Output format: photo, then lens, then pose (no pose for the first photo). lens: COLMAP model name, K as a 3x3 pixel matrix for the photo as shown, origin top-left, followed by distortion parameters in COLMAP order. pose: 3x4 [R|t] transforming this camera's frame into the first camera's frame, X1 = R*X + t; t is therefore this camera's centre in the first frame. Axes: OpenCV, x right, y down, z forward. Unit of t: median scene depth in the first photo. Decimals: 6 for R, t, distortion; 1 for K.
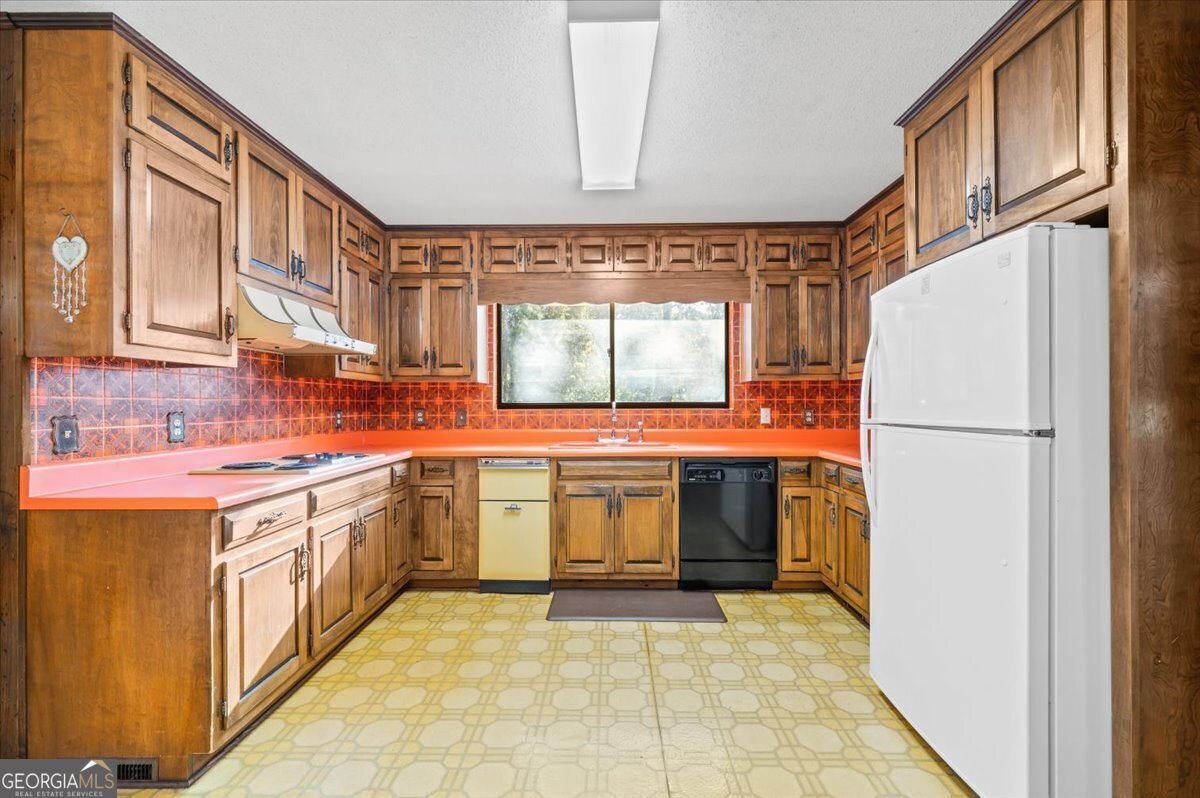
lens RADIAL K [[504.9, 0, 601.5], [0, 504.9, 404.1], [0, 0, 1]] dist [-0.002759, -0.000198]
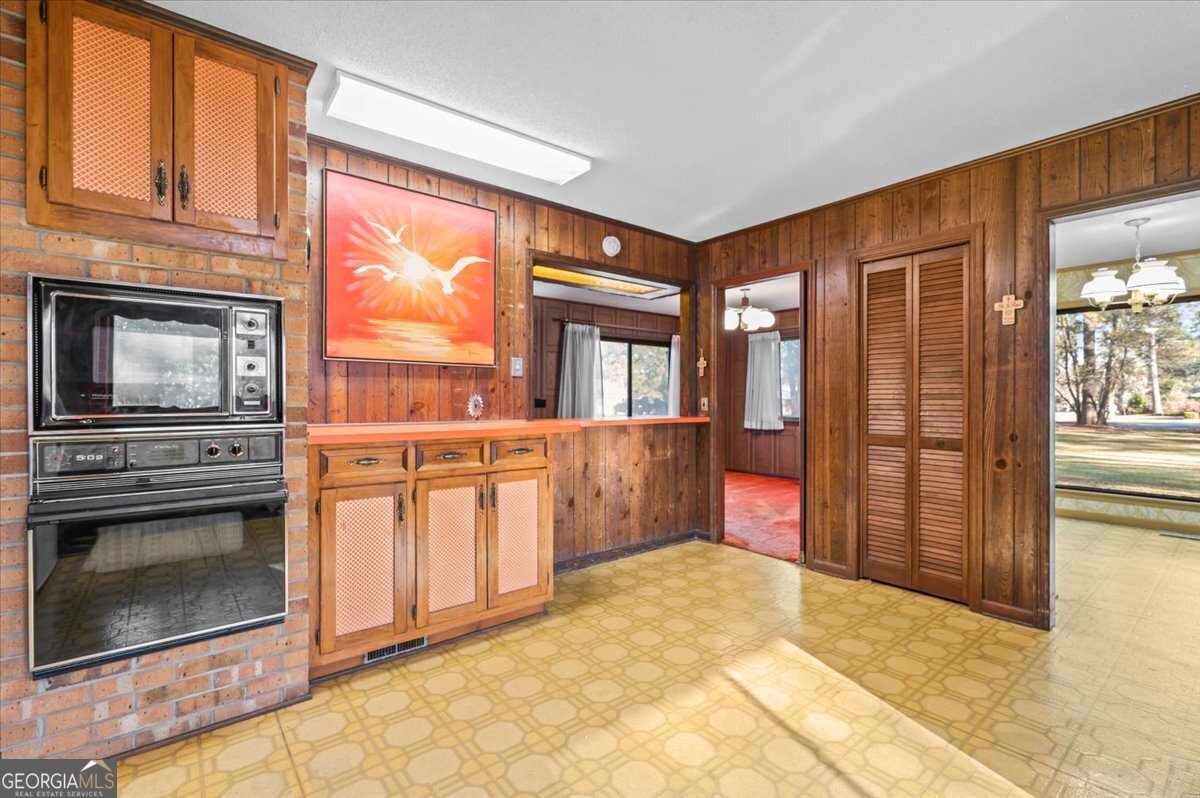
lens RADIAL K [[540.6, 0, 598.2], [0, 540.6, 398.4], [0, 0, 1]] dist [0.000906, -0.000137]
pose [[-0.773375, 0.008554, -0.633891, 0.131540], [0.006449, 0.999963, 0.005627, 0.010771], [0.633916, 0.000264, -0.773402, 0.714544]]
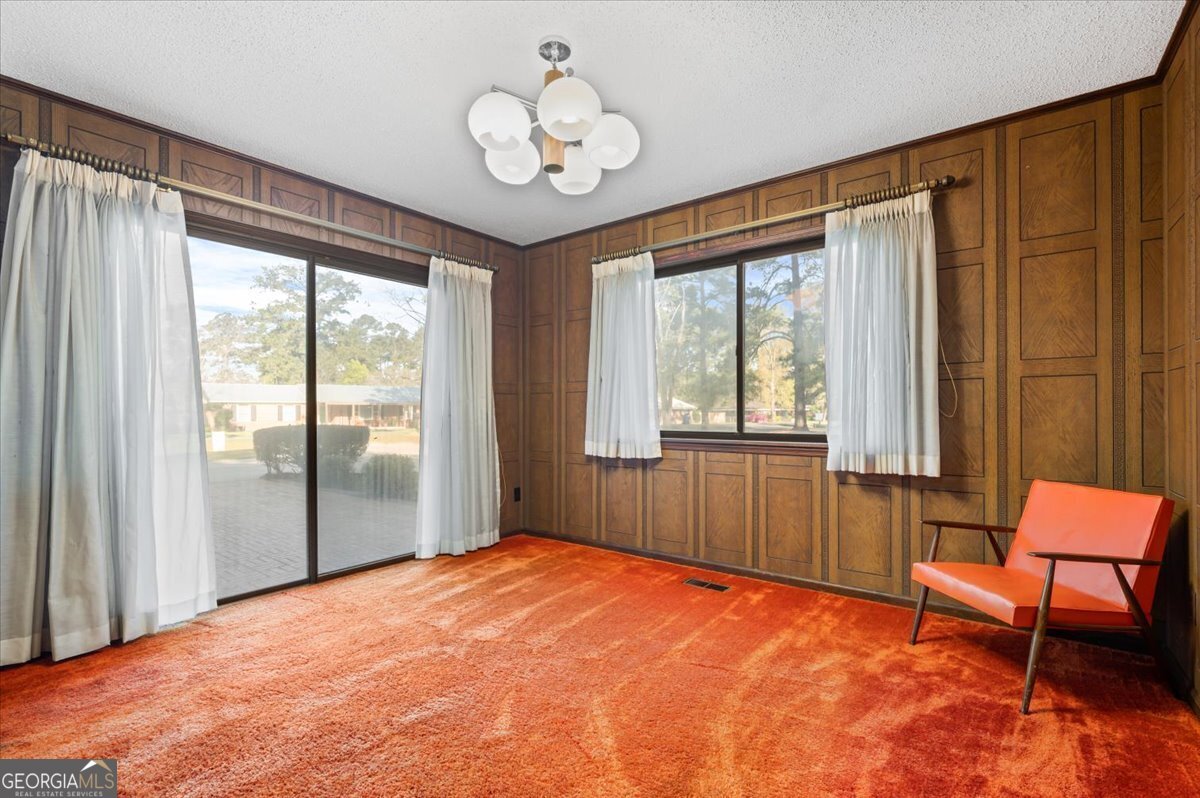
lens RADIAL K [[540.6, 0, 607.2], [0, 540.6, 397.5], [0, 0, 1]] dist [0.000906, -0.000137]
pose [[-0.594047, 0.003440, -0.804423, -1.556631], [0.005345, 0.999986, 0.000329, 0.048965], [0.804412, -0.004104, -0.594057, -0.363955]]
